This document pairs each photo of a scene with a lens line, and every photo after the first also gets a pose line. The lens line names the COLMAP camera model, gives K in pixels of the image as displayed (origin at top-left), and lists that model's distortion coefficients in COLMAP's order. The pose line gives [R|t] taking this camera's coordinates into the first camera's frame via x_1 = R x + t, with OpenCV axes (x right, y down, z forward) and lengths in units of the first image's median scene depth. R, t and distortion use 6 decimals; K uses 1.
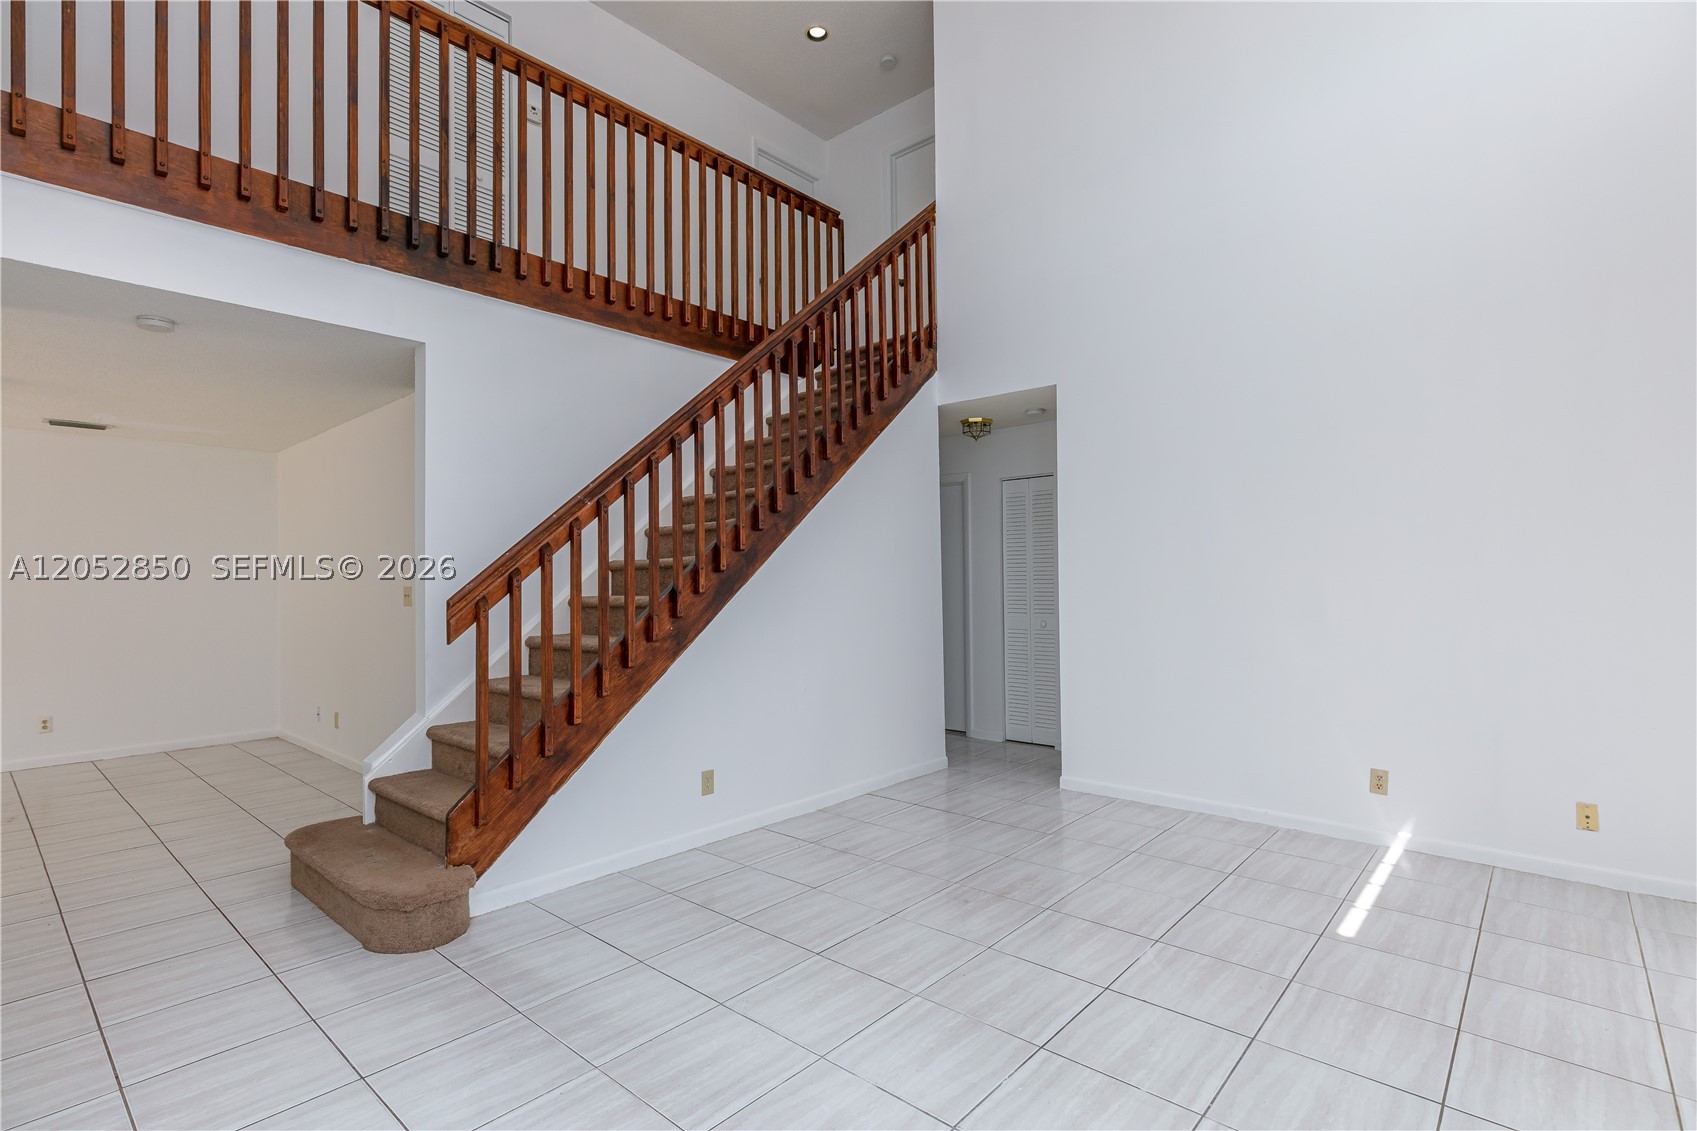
lens RADIAL K [[789.2, 0, 851.4], [0, 789.2, 570.8], [0, 0, 1]] dist [-0.011742, -0.000813]
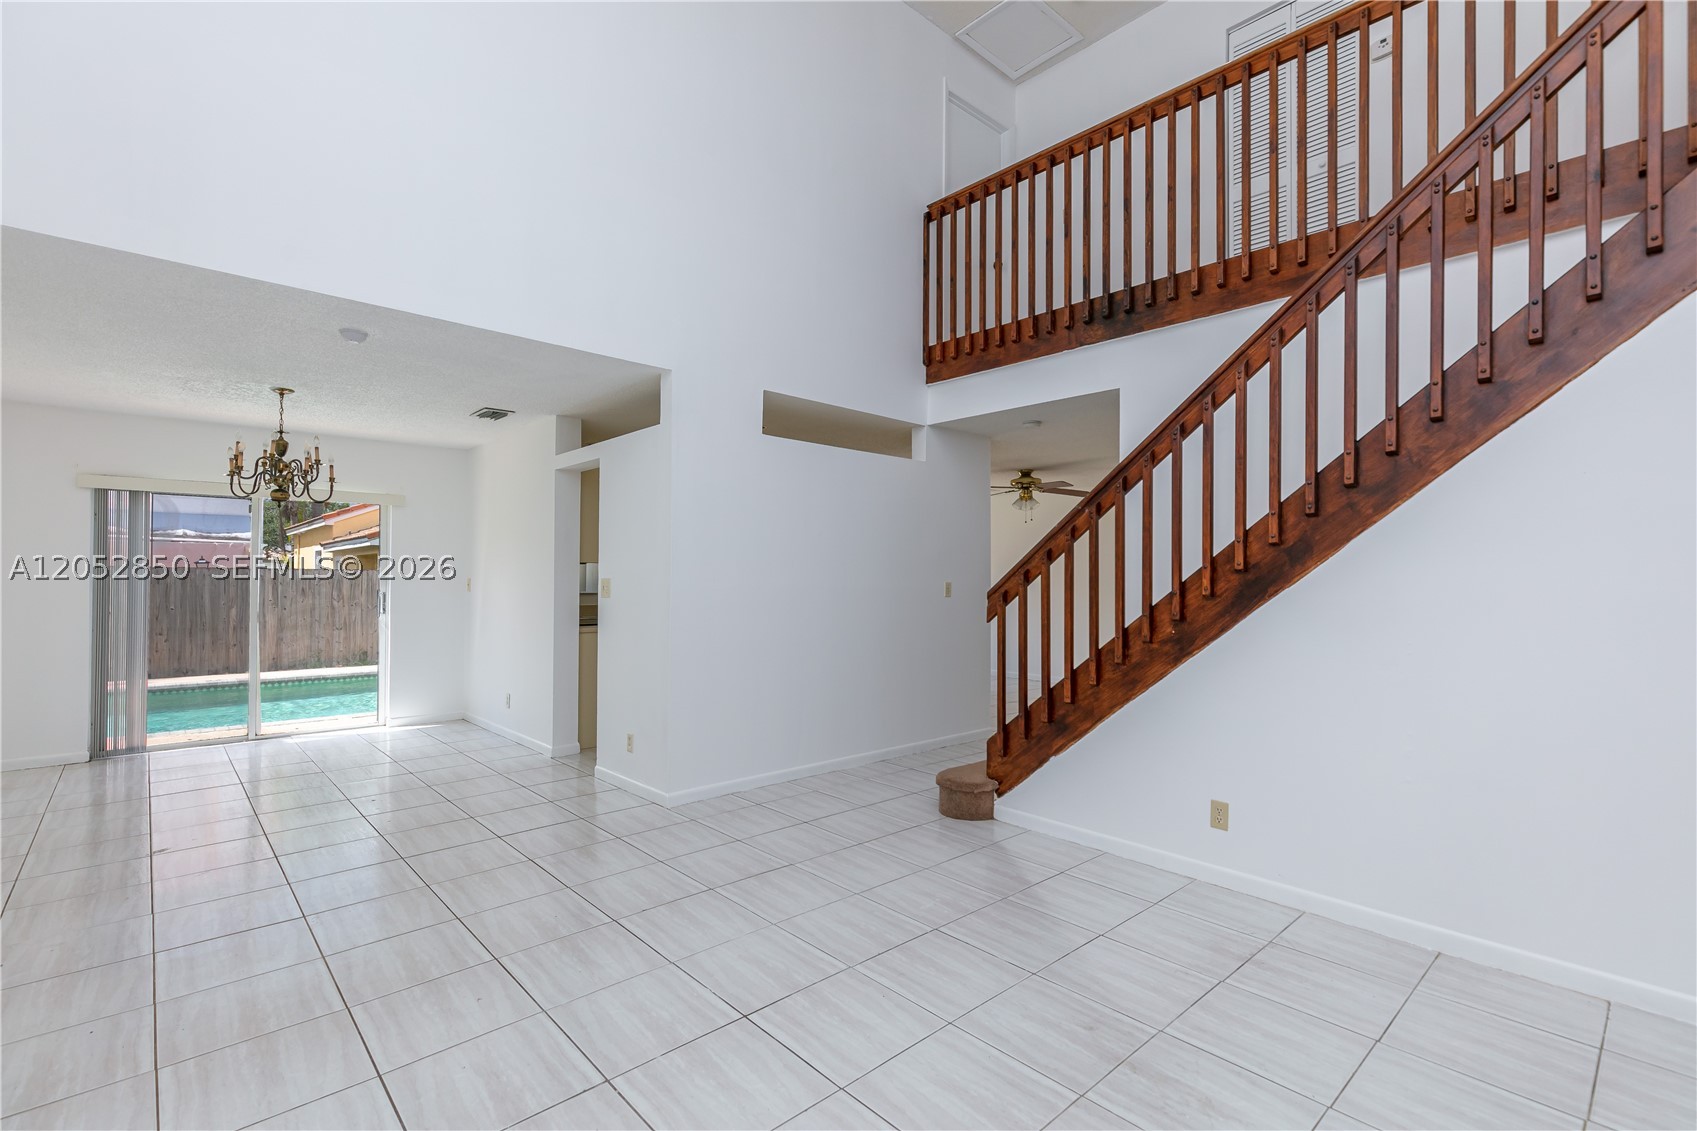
lens RADIAL K [[761.1, 0, 853.7], [0, 761.1, 570.9], [0, 0, 1]] dist [0.003450, 0.000235]
pose [[-0.100306, -0.002835, -0.994953, 0.774243], [0.005775, 0.999977, -0.003431, 0.001119], [0.994940, -0.006090, -0.100287, 0.767312]]
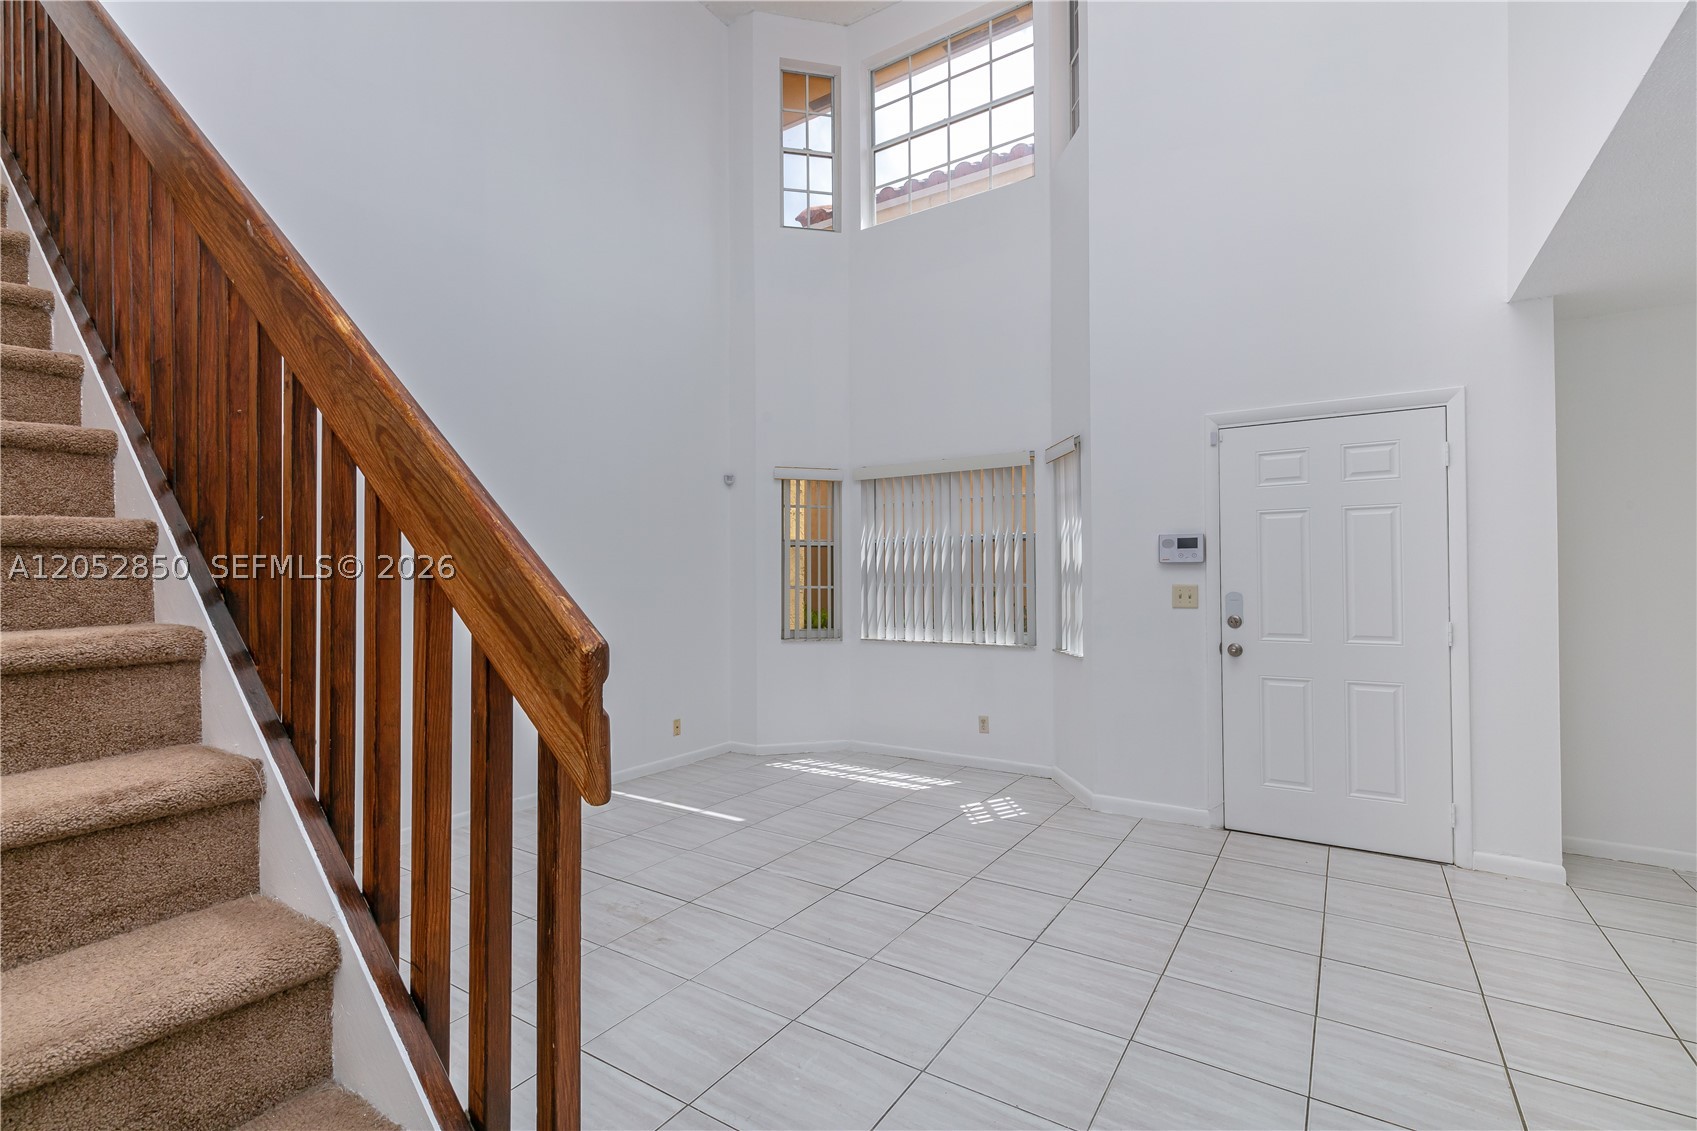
lens RADIAL K [[761.1, 0, 844.0], [0, 761.1, 570.8], [0, 0, 1]] dist [0.003450, 0.000235]
pose [[-0.137046, 0.014590, 0.990457, -0.682438], [-0.006700, 0.999855, -0.015656, 0.005307], [-0.990542, -0.008782, -0.136928, 0.820219]]
